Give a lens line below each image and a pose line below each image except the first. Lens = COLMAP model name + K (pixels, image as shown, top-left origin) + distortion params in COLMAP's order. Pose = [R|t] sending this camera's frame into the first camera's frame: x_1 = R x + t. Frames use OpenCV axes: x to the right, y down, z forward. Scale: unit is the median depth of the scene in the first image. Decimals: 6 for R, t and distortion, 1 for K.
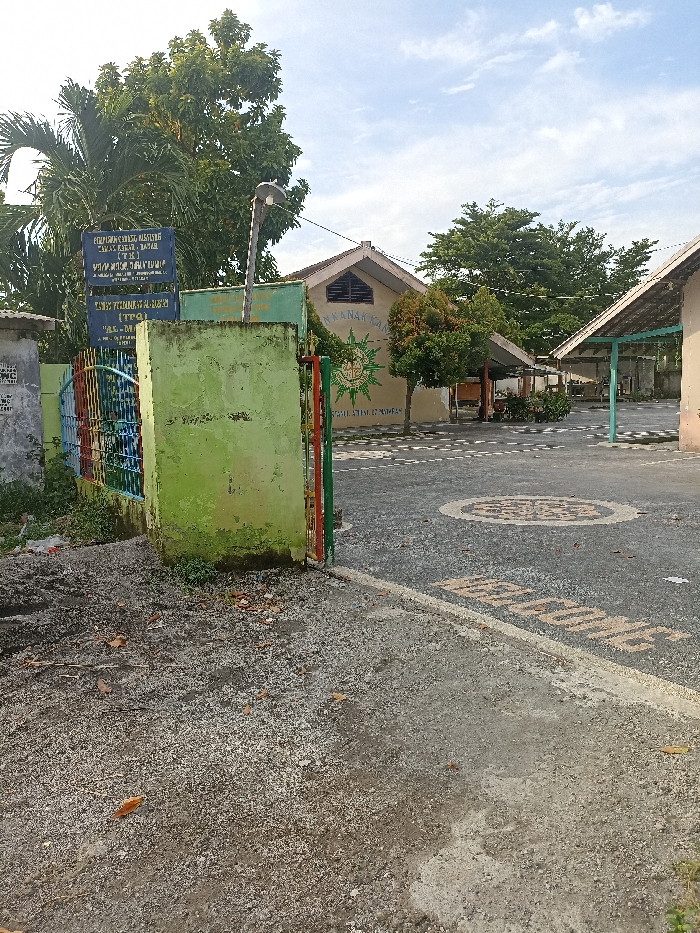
lens RADIAL K [[672.9, 0, 350.0], [0, 672.9, 466.5], [0, 0, 1]] dist [0.062695, -0.081632]
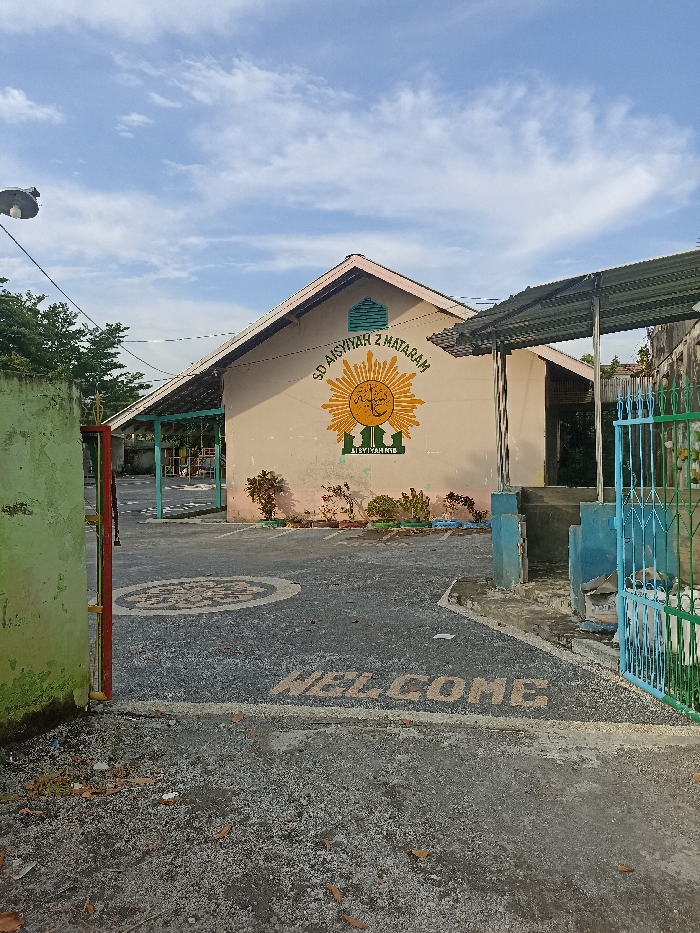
lens RADIAL K [[672.9, 0, 350.0], [0, 672.9, 466.5], [0, 0, 1]] dist [0.062695, -0.081632]
pose [[0.706903, 0.000580, 0.707310, -0.410880], [0.077900, 0.993852, -0.078671, -0.036851], [-0.703008, 0.110712, 0.702512, 0.280576]]
